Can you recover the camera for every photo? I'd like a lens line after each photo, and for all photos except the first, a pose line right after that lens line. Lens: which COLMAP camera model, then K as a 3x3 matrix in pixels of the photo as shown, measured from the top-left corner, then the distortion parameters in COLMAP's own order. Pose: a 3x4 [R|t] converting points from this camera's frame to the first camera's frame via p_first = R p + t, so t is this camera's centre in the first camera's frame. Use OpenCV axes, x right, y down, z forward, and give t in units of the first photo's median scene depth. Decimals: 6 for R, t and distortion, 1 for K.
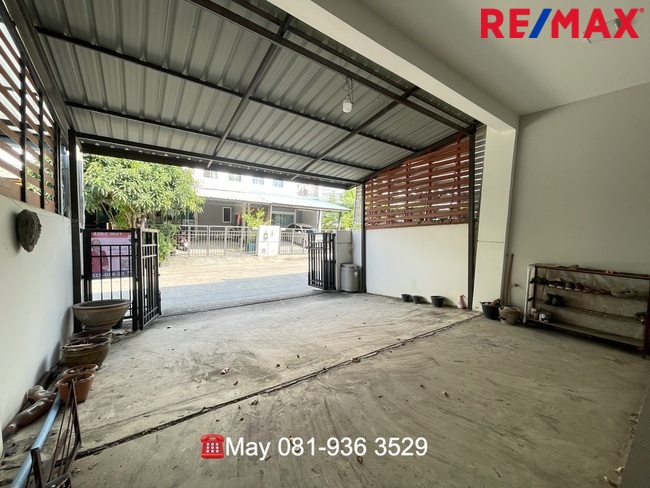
lens RADIAL K [[262.4, 0, 325.8], [0, 262.4, 250.1], [0, 0, 1]] dist [-0.003361, -0.000066]
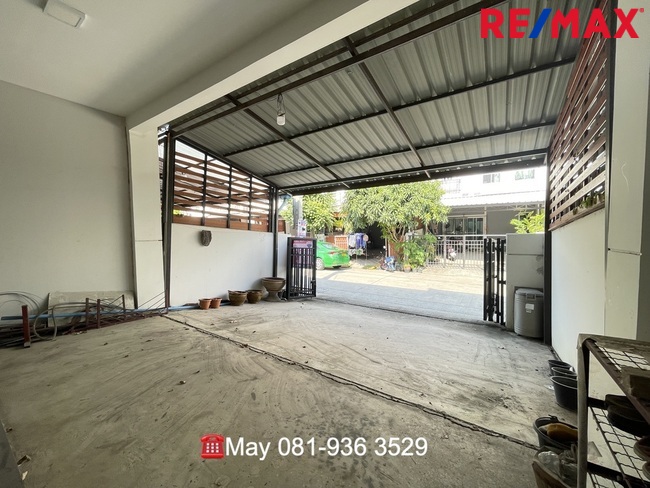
lens RADIAL K [[268.3, 0, 322.7], [0, 268.3, 243.3], [0, 0, 1]] dist [0.000100, 0.000277]
pose [[0.335845, -0.004954, -0.941904, 1.061669], [-0.061617, 0.997729, -0.027218, -0.010382], [0.939900, 0.067178, 0.334777, 0.721733]]
